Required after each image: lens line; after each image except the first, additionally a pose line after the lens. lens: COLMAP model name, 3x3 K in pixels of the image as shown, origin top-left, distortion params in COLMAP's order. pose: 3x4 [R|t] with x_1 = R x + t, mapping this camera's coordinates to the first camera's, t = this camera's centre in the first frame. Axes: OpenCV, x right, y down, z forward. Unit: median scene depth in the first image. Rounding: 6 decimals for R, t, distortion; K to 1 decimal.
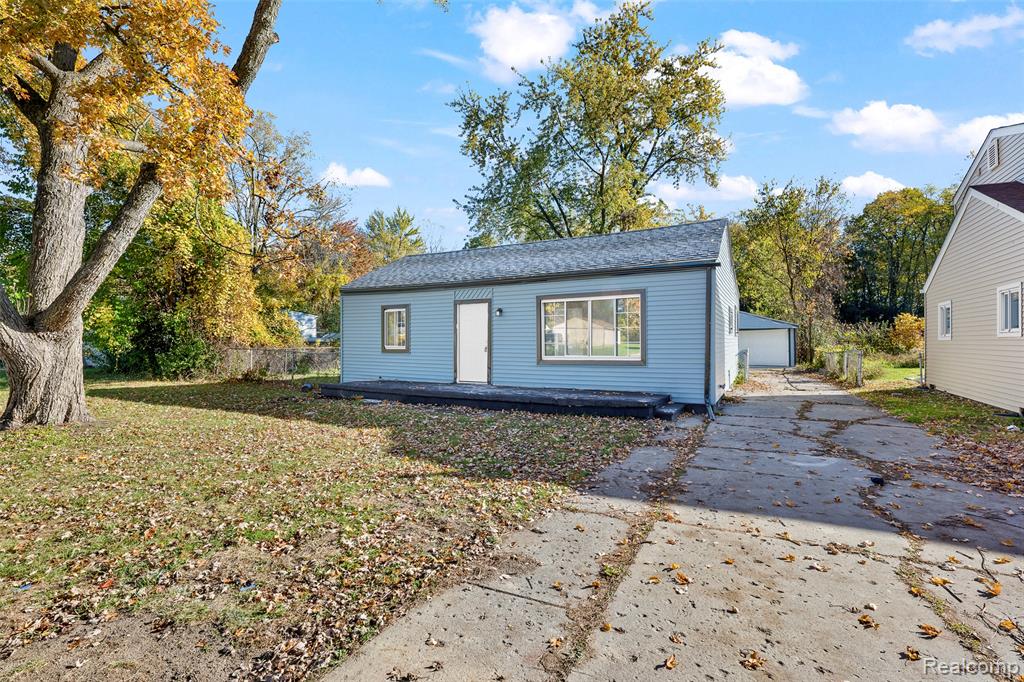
lens RADIAL K [[483.2, 0, 513.6], [0, 483.2, 336.9], [0, 0, 1]] dist [0.000616, 0.000027]
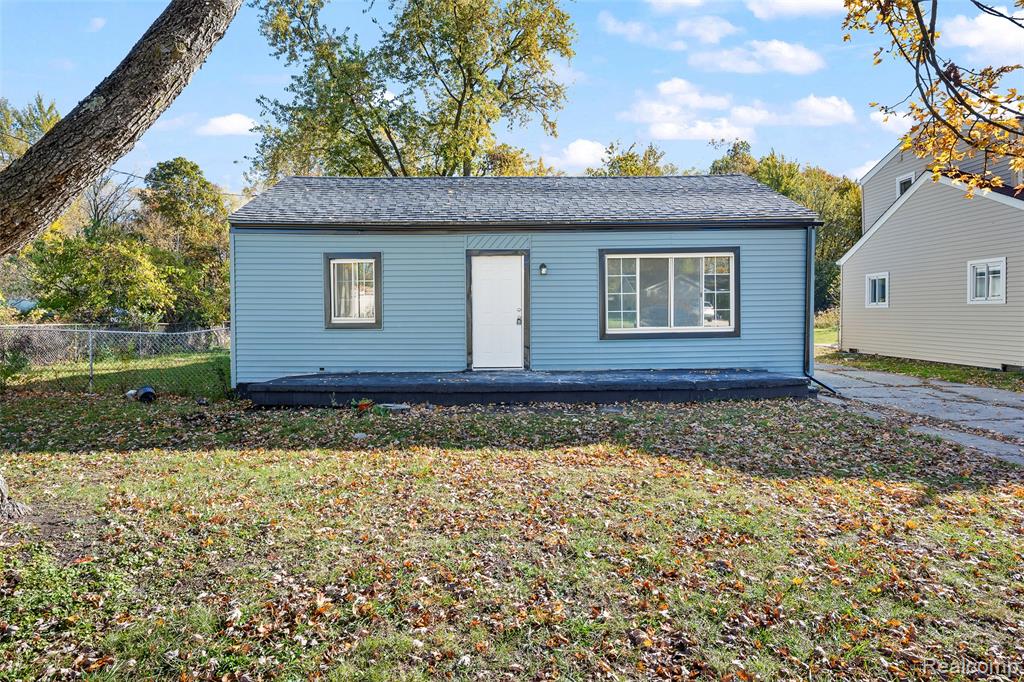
lens RADIAL K [[583.9, 0, 510.5], [0, 583.9, 324.8], [0, 0, 1]] dist [0.001273, -0.000613]
pose [[0.868123, -0.014469, 0.496138, -0.490180], [0.000266, 0.999588, 0.028686, 0.006680], [-0.496349, -0.024770, 0.867770, 0.256774]]
